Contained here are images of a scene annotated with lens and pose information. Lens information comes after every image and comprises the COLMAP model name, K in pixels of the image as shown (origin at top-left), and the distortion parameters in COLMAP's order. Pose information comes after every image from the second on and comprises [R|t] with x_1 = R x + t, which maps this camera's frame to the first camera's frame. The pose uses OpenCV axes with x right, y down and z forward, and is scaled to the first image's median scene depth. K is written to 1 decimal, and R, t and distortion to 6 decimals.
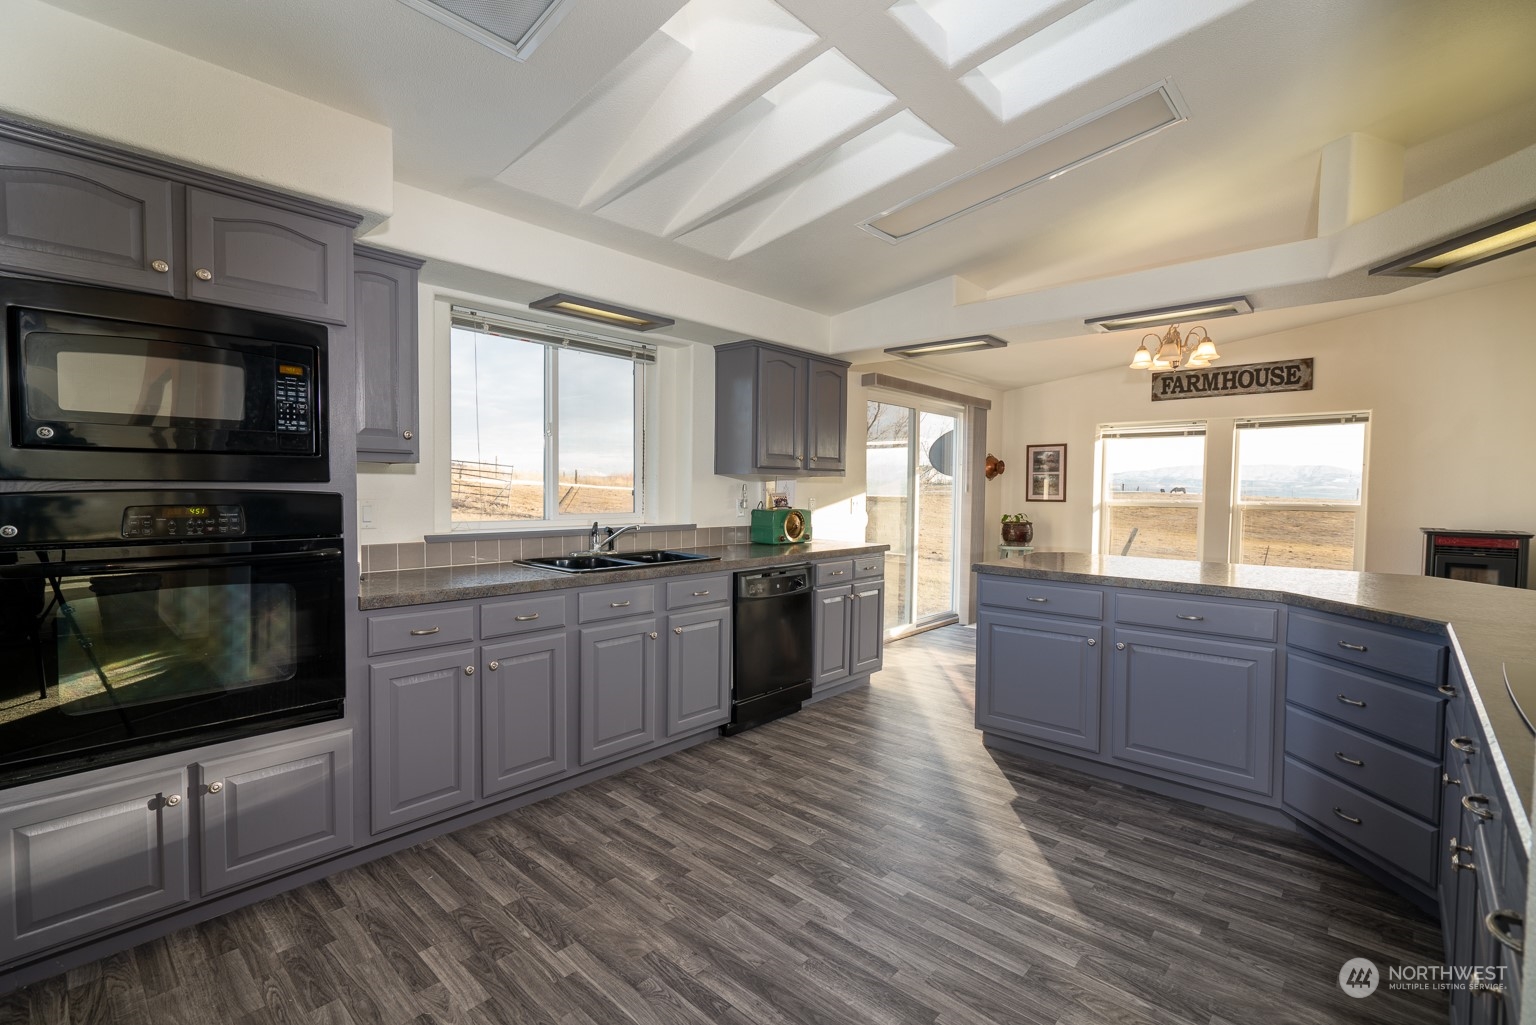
lens RADIAL K [[680.5, 0, 794.5], [0, 680.5, 507.7], [0, 0, 1]] dist [-0.005710, 0.001064]
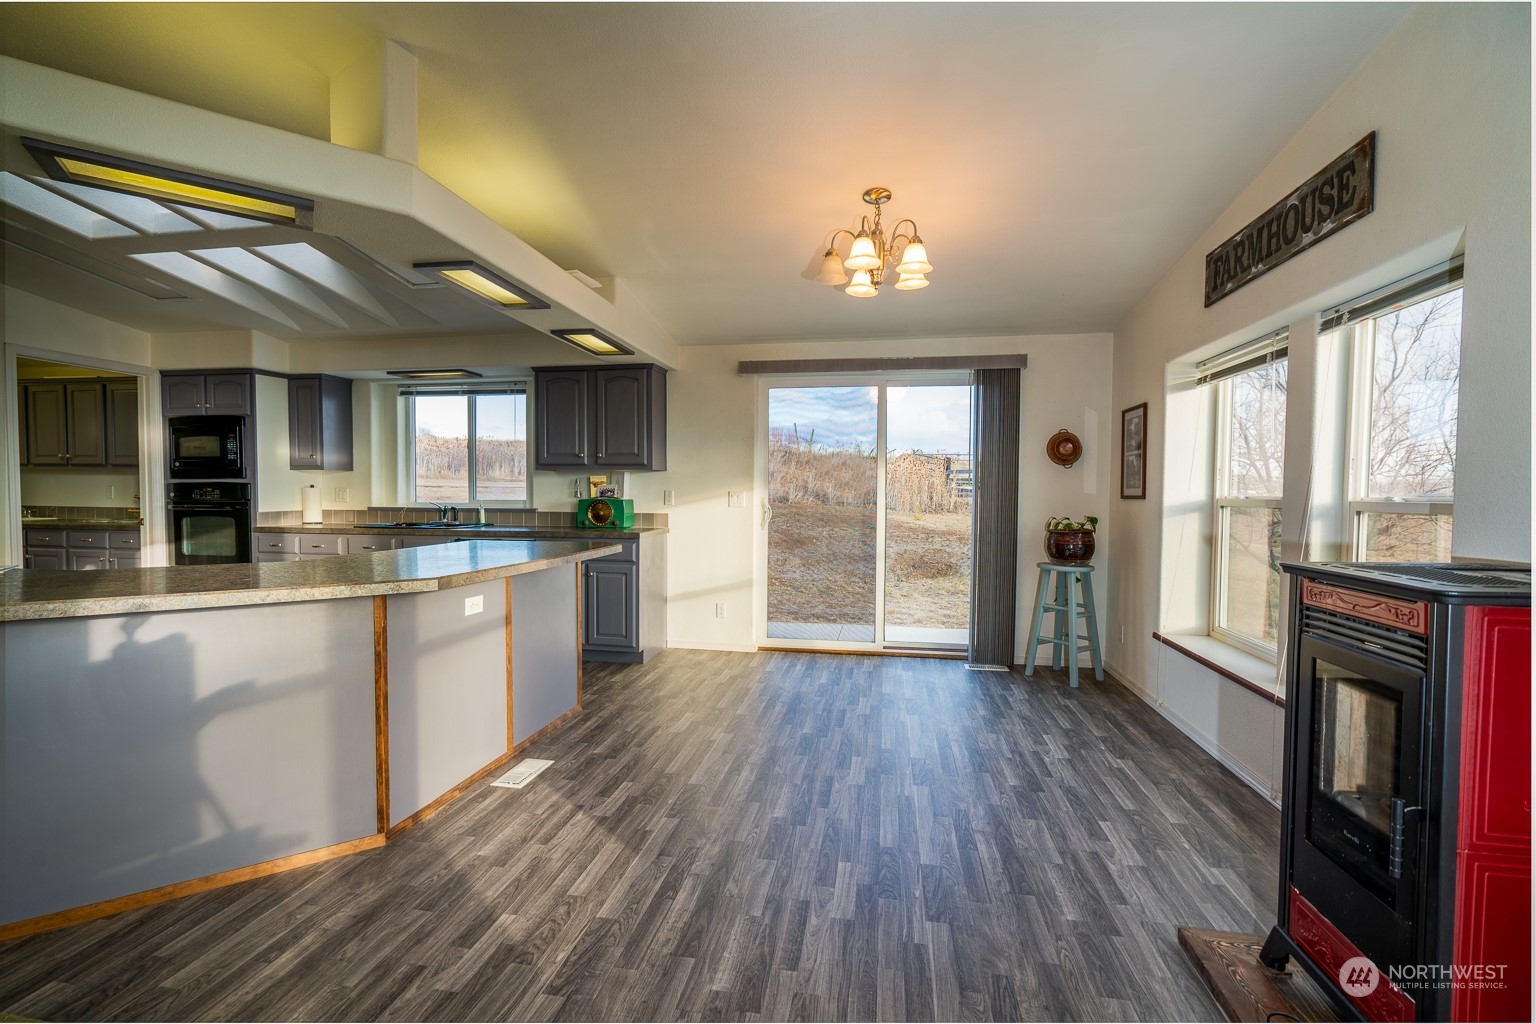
lens RADIAL K [[680.5, 0, 794.9], [0, 680.5, 511.9], [0, 0, 1]] dist [-0.005710, 0.001064]
pose [[0.537375, 0.017540, -0.843161, 0.469127], [-0.021471, 0.999744, 0.007112, 0.003816], [0.843070, 0.014282, 0.537614, 0.256341]]
